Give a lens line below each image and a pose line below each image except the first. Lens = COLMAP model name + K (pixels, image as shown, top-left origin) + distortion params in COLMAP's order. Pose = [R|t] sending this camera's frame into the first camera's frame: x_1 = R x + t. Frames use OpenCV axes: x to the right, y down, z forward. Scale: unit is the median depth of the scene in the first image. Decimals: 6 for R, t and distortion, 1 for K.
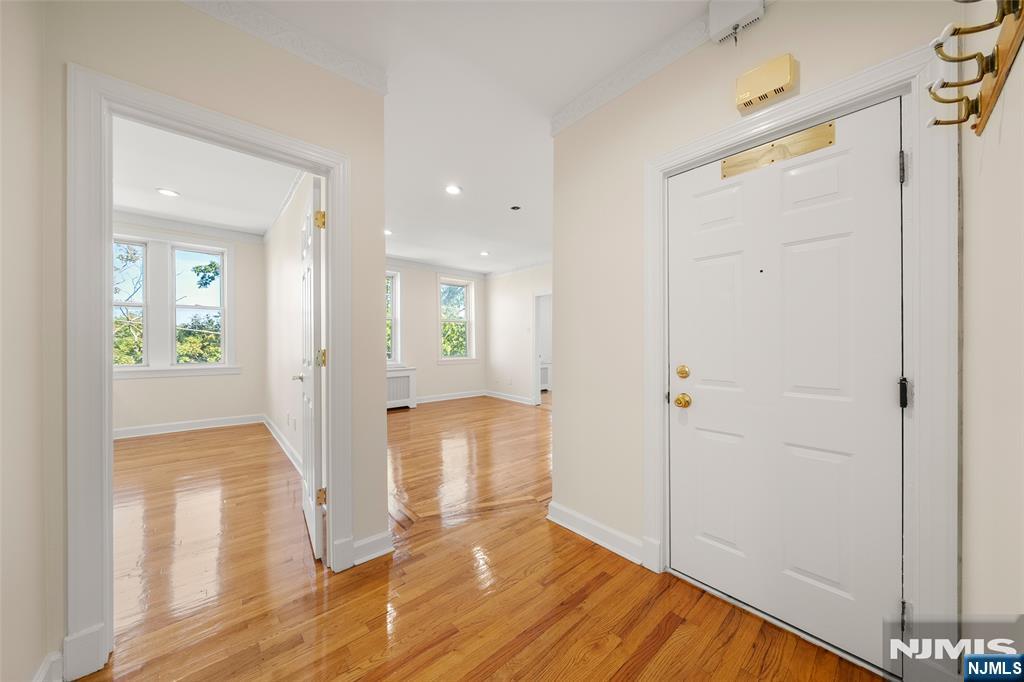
lens RADIAL K [[348.0, 0, 509.4], [0, 348.0, 344.3], [0, 0, 1]] dist [-0.000369, 0.000006]
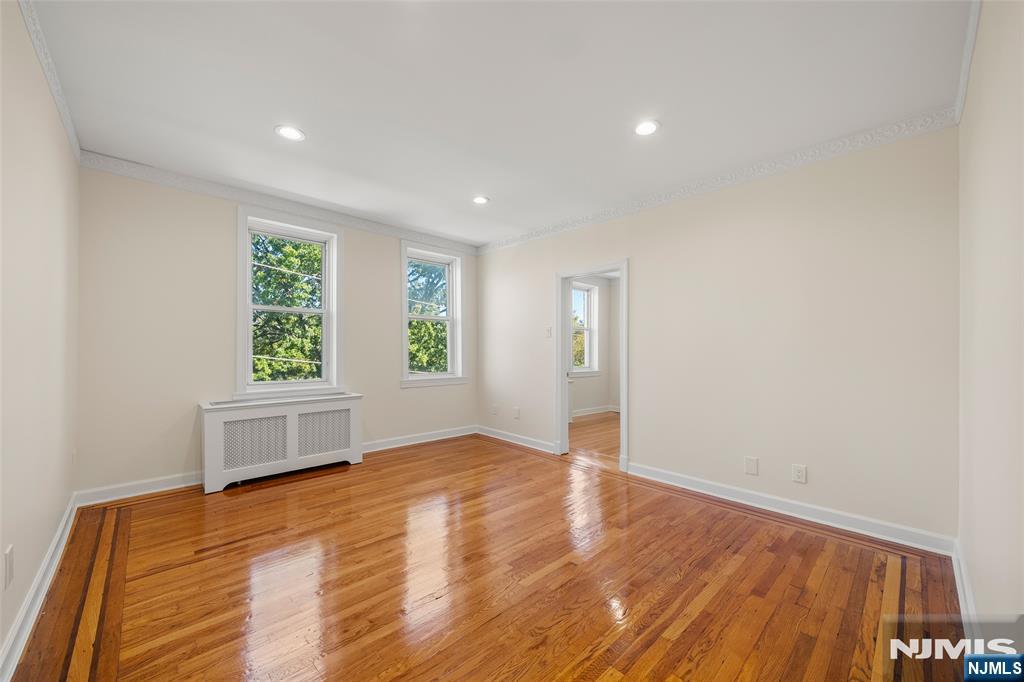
lens RADIAL K [[382.5, 0, 512.0], [0, 382.5, 341.0], [0, 0, 1]] dist [-0.000168, 0.000033]
pose [[0.998959, 0.004508, 0.045387, -0.035334], [-0.003177, 0.999564, -0.029366, -0.004289], [-0.045500, 0.029191, 0.998538, 0.272530]]
